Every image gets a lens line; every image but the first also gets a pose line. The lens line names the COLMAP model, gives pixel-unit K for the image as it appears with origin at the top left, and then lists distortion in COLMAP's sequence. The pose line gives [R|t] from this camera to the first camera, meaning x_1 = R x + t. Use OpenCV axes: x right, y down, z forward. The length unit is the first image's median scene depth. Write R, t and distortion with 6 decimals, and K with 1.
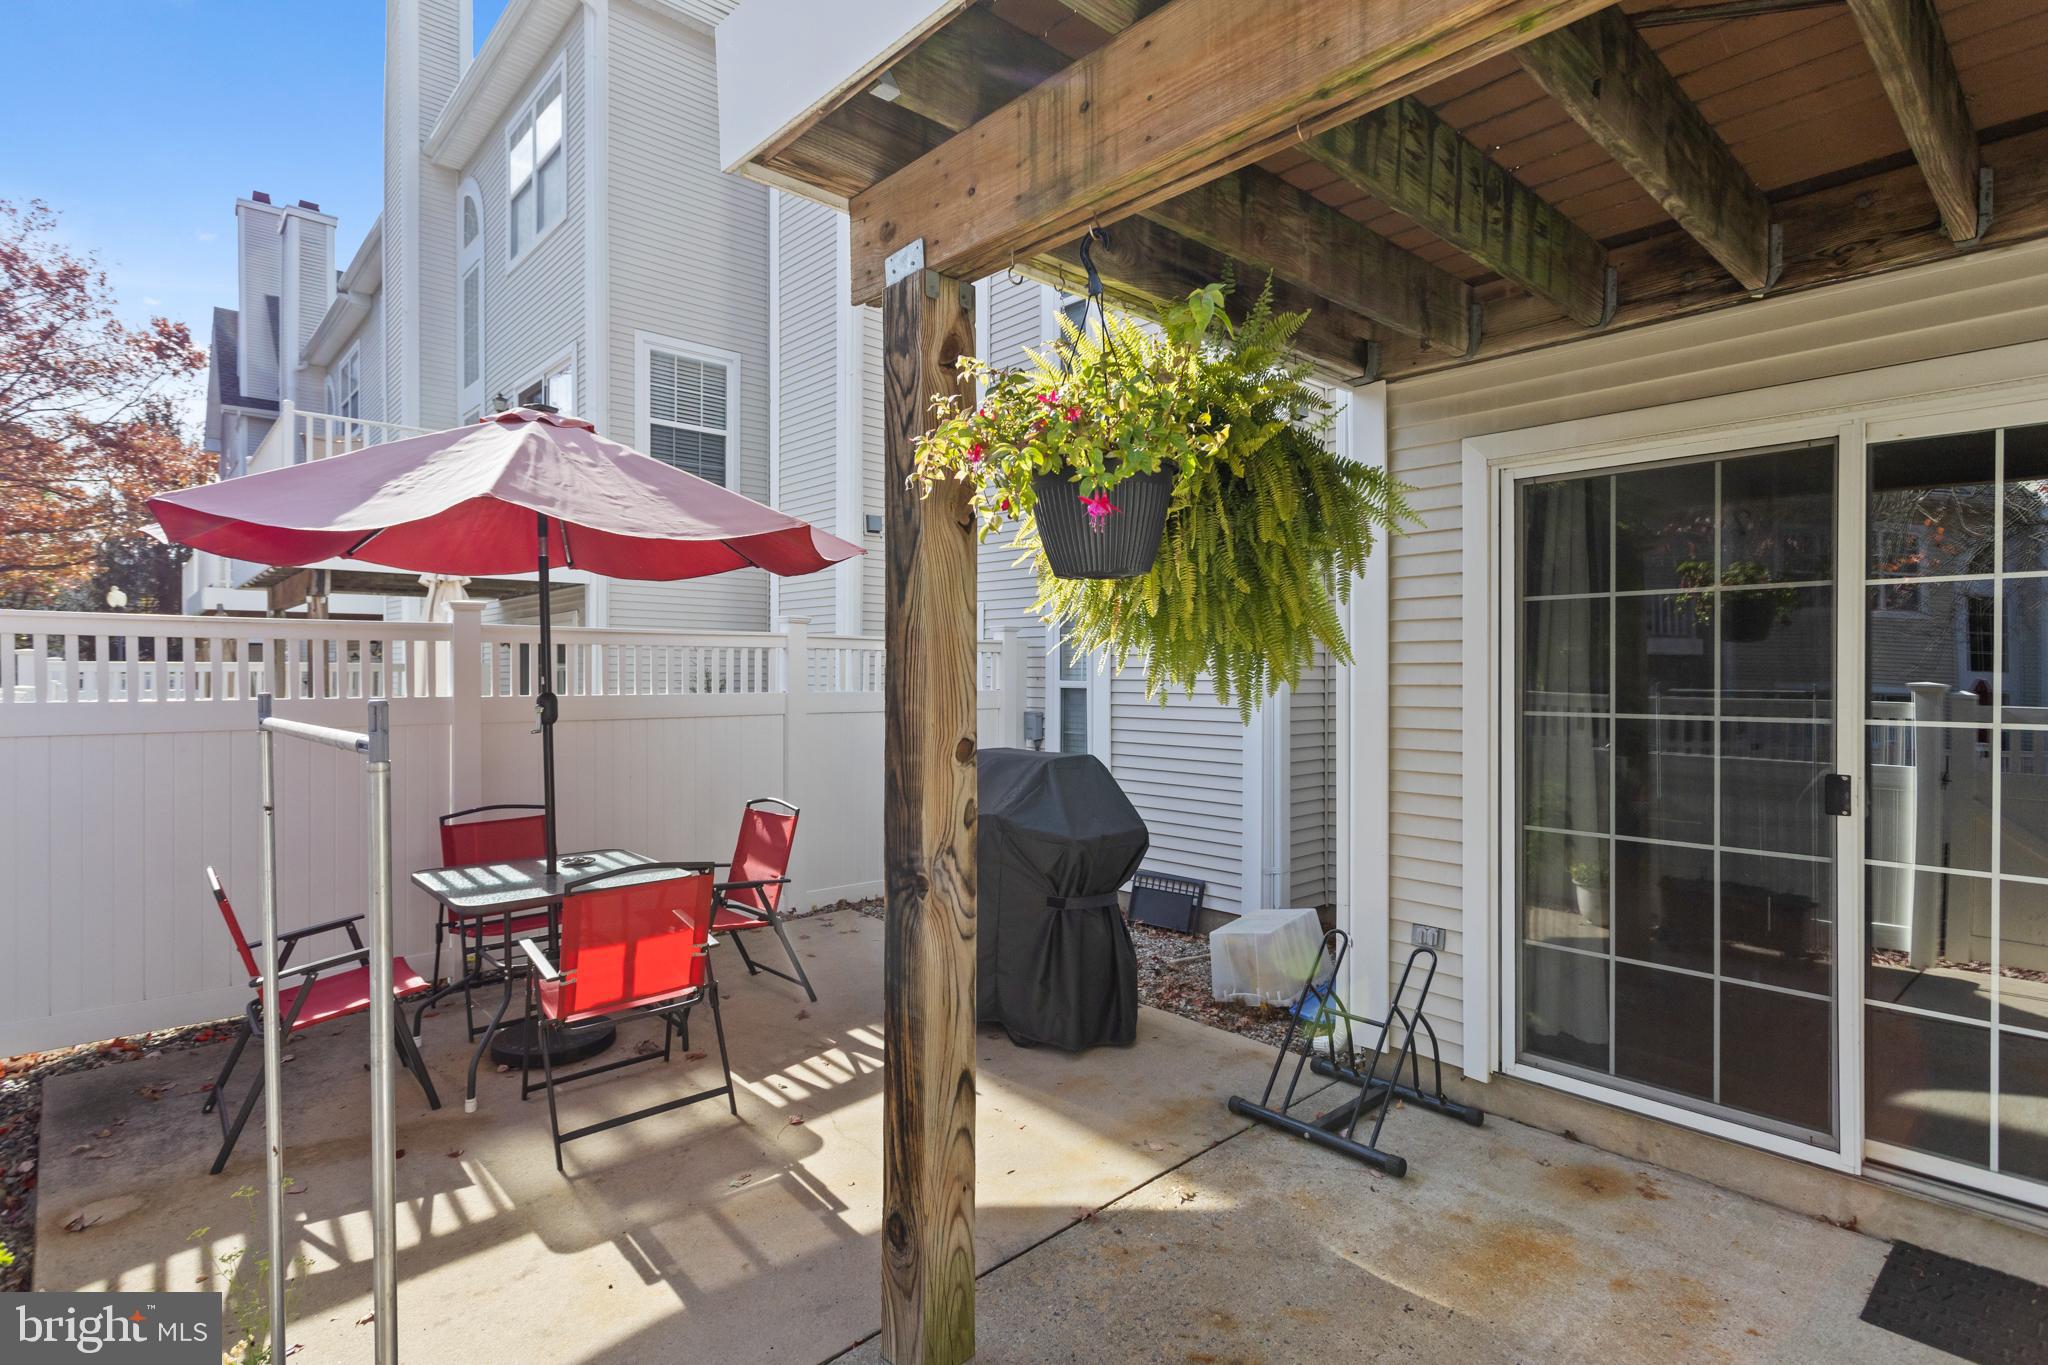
lens RADIAL K [[1023.8, 0, 1056.6], [0, 1023.8, 674.5], [0, 0, 1]] dist [-0.003251, -0.001413]
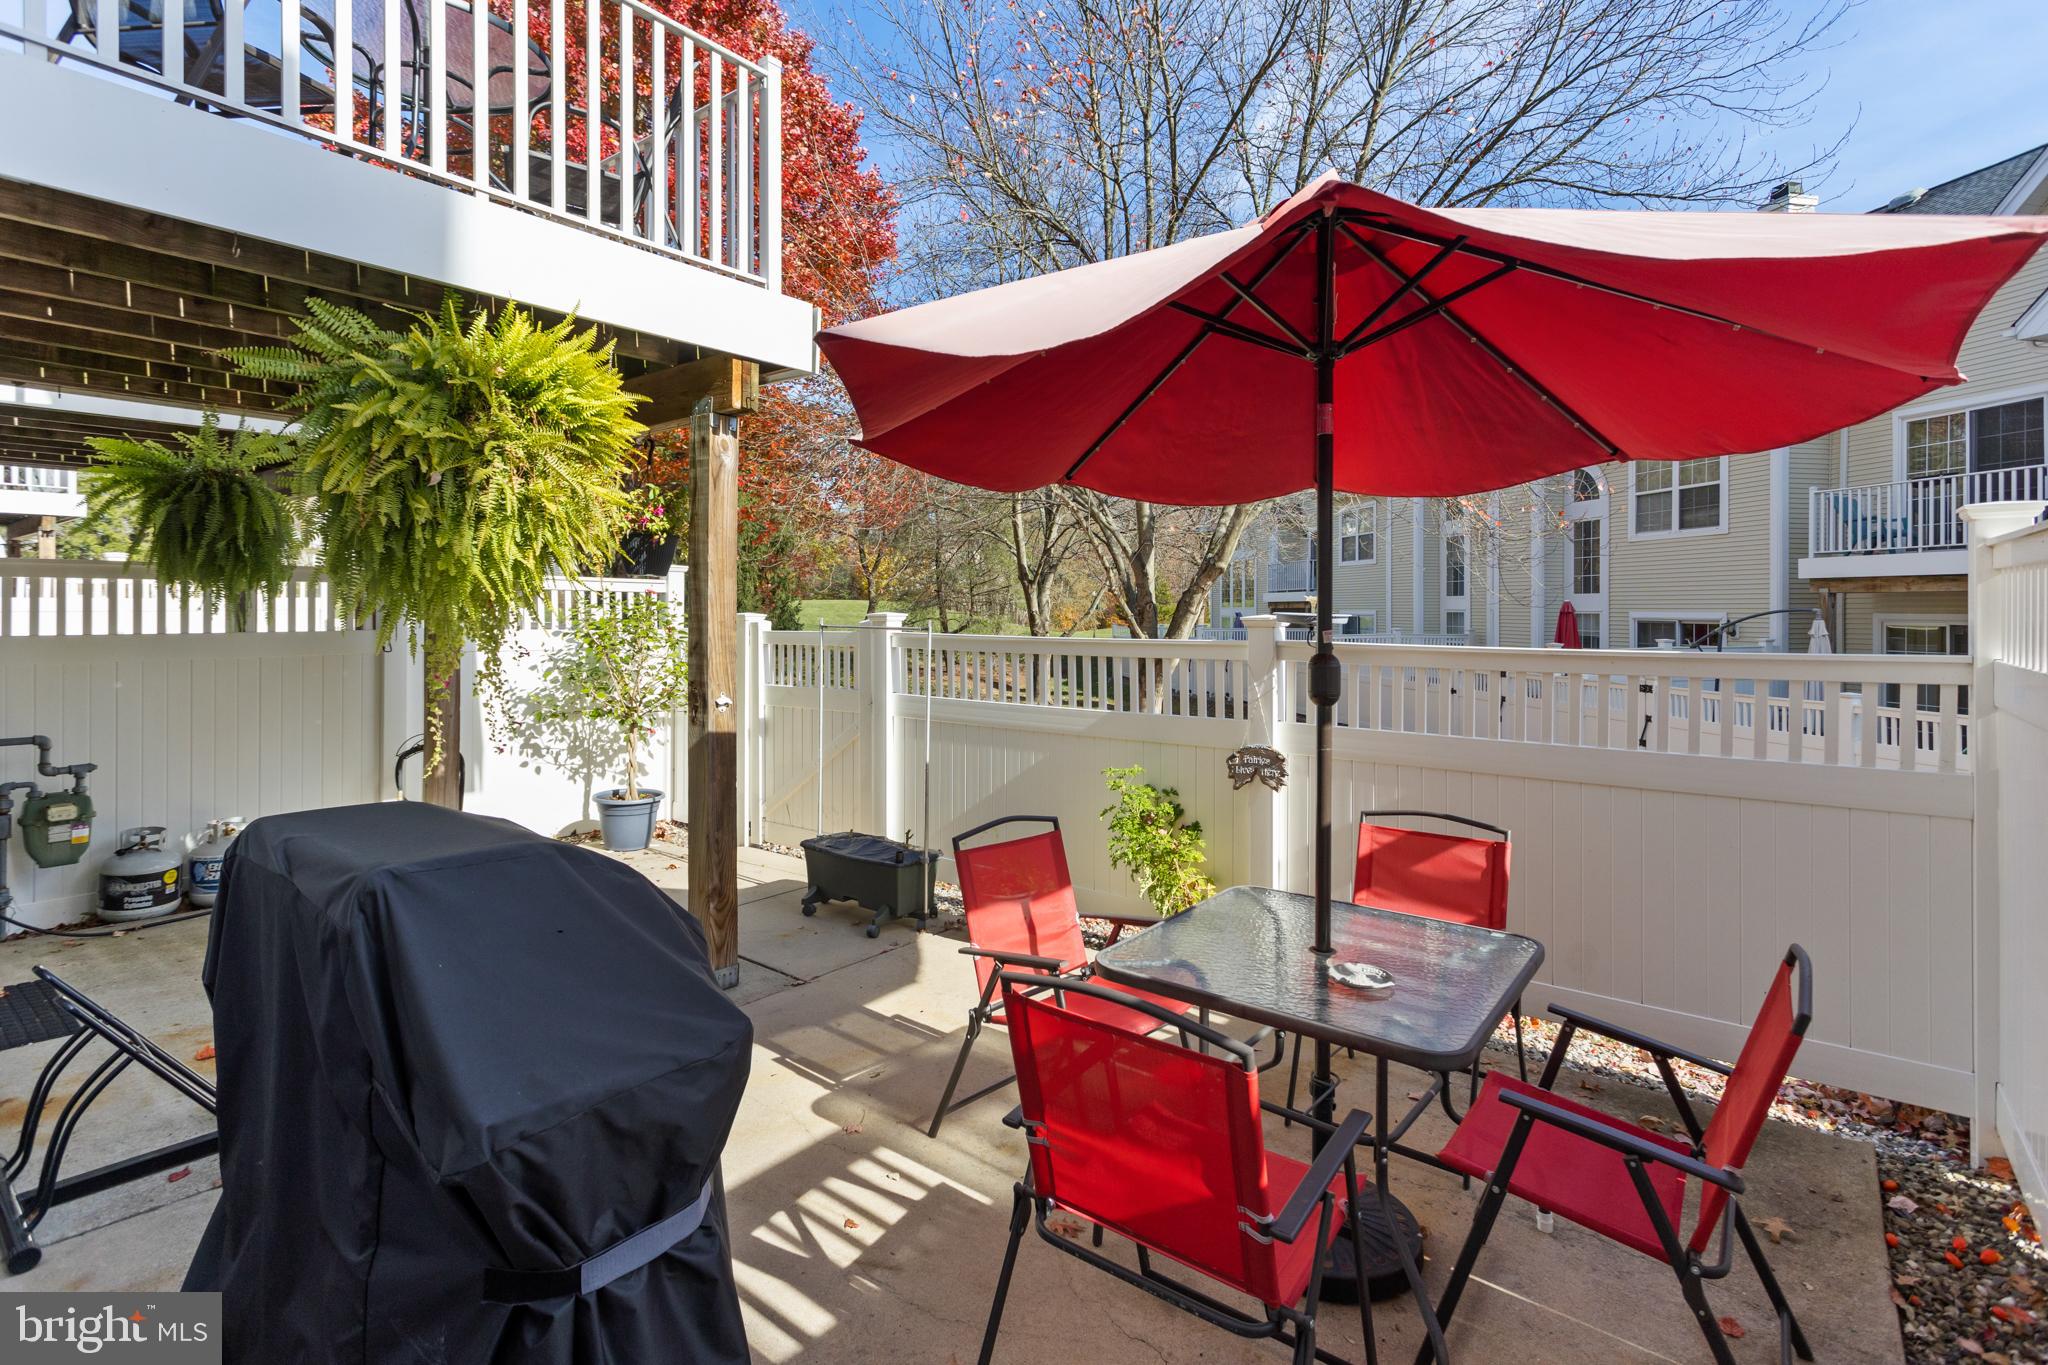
lens RADIAL K [[994.5, 0, 1027.9], [0, 994.5, 610.9], [0, 0, 1]] dist [0.015881, -0.000229]
pose [[-0.989919, 0.000368, -0.141632, -0.320874], [-0.000377, 0.999986, 0.005233, -0.013489], [0.141632, 0.005234, -0.989906, 2.112253]]
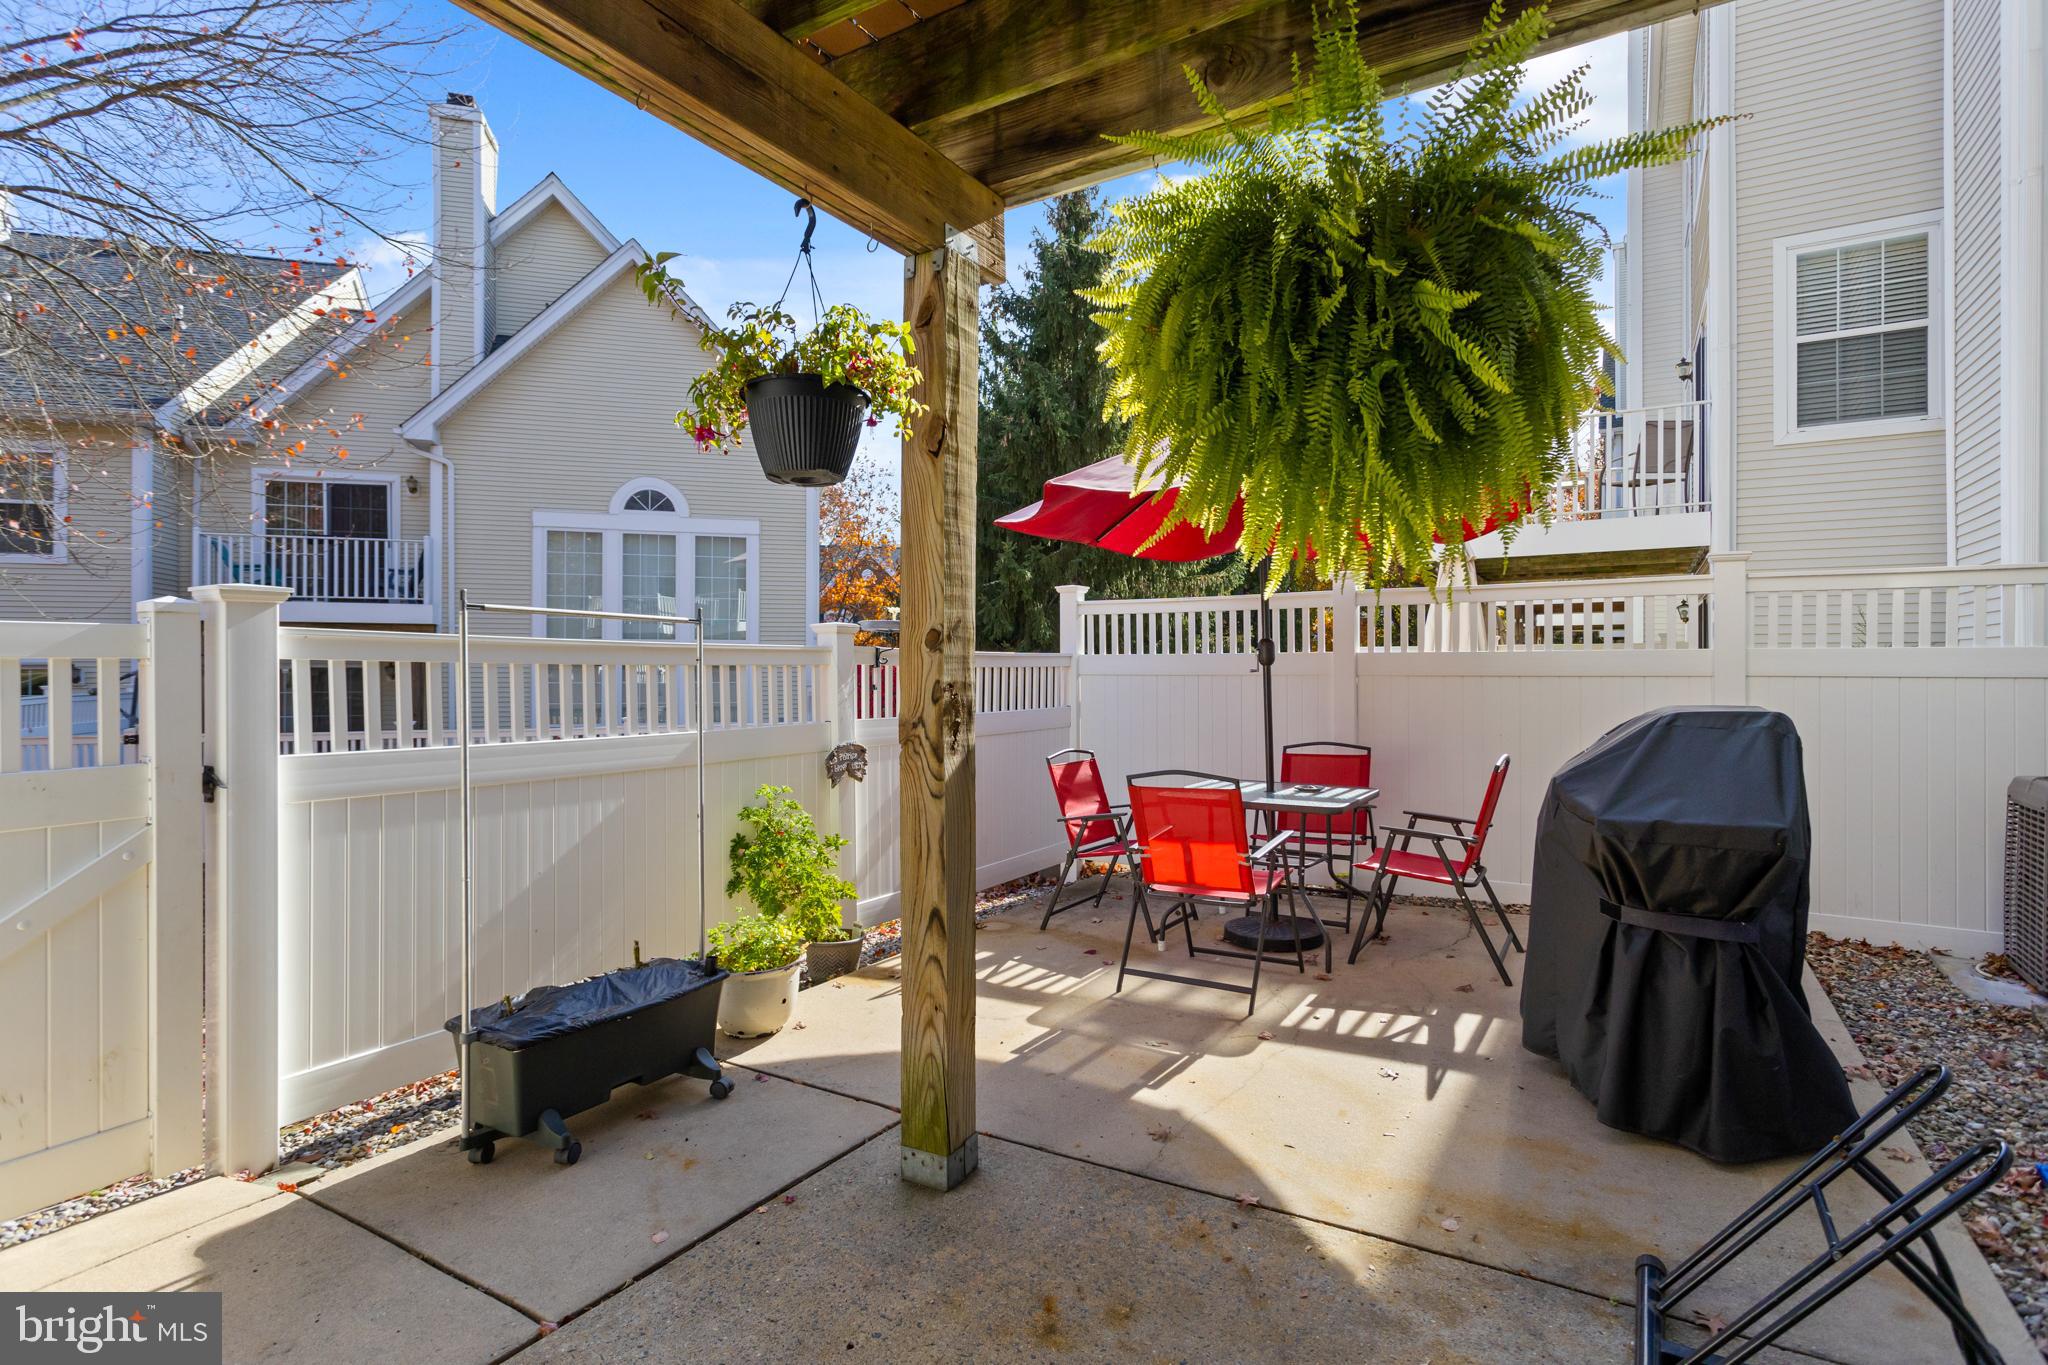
lens RADIAL K [[1006.0, 0, 1002.5], [0, 1006.0, 673.0], [0, 0, 1]] dist [0.000927, 0.001730]
pose [[0.254423, 0.000815, -0.967093, 0.747858], [-0.003929, 0.999992, -0.000191, 0.079858], [0.967085, 0.003849, 0.254424, 0.547102]]
